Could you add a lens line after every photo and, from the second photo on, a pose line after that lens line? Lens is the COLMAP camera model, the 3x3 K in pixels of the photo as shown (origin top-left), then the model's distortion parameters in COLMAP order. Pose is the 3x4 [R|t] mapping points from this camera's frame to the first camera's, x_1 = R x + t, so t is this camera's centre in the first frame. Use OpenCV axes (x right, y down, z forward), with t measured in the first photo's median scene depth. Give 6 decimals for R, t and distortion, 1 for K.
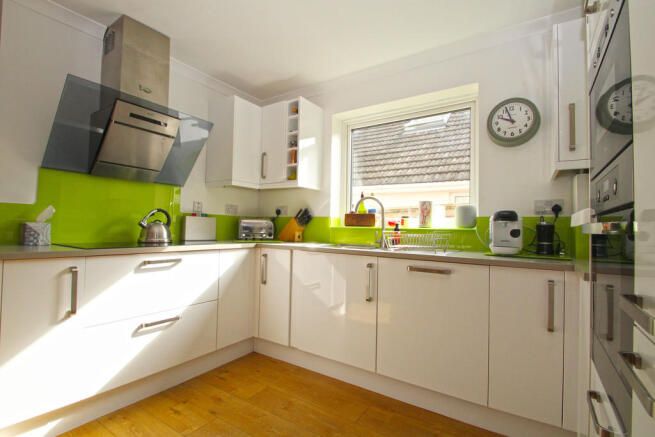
lens RADIAL K [[310.3, 0, 327.5], [0, 310.3, 218.5], [0, 0, 1]] dist [0.000583, 0.000379]
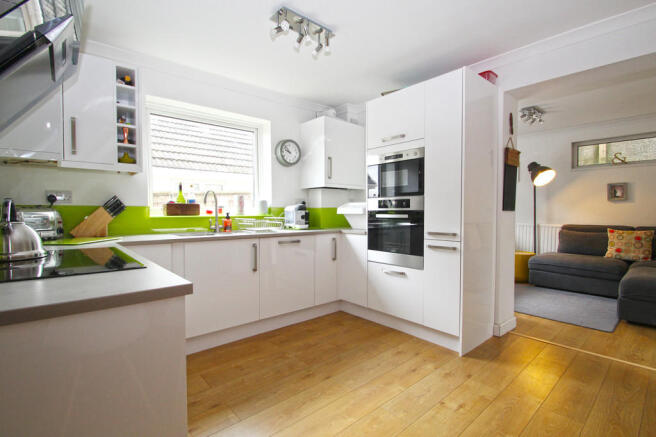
lens RADIAL K [[310.8, 0, 328.0], [0, 310.8, 218.5], [0, 0, 1]] dist [0.000583, 0.000379]
pose [[0.248682, -0.048295, 0.967380, -1.001003], [-0.023334, 0.998168, 0.055831, -0.044186], [-0.968304, -0.036457, 0.247099, 0.332981]]
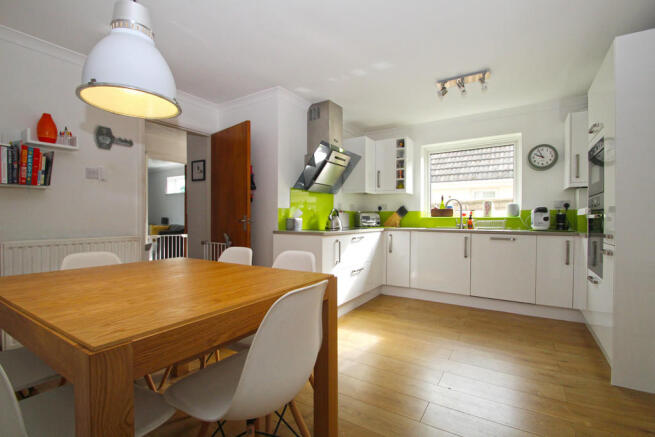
lens RADIAL K [[305.3, 0, 325.2], [0, 305.3, 220.8], [0, 0, 1]] dist [0.000498, -0.000041]
pose [[0.999560, -0.018987, 0.022770, -0.680017], [0.018105, 0.999101, 0.038324, -0.031850], [-0.023478, -0.037894, 0.999006, -0.721153]]
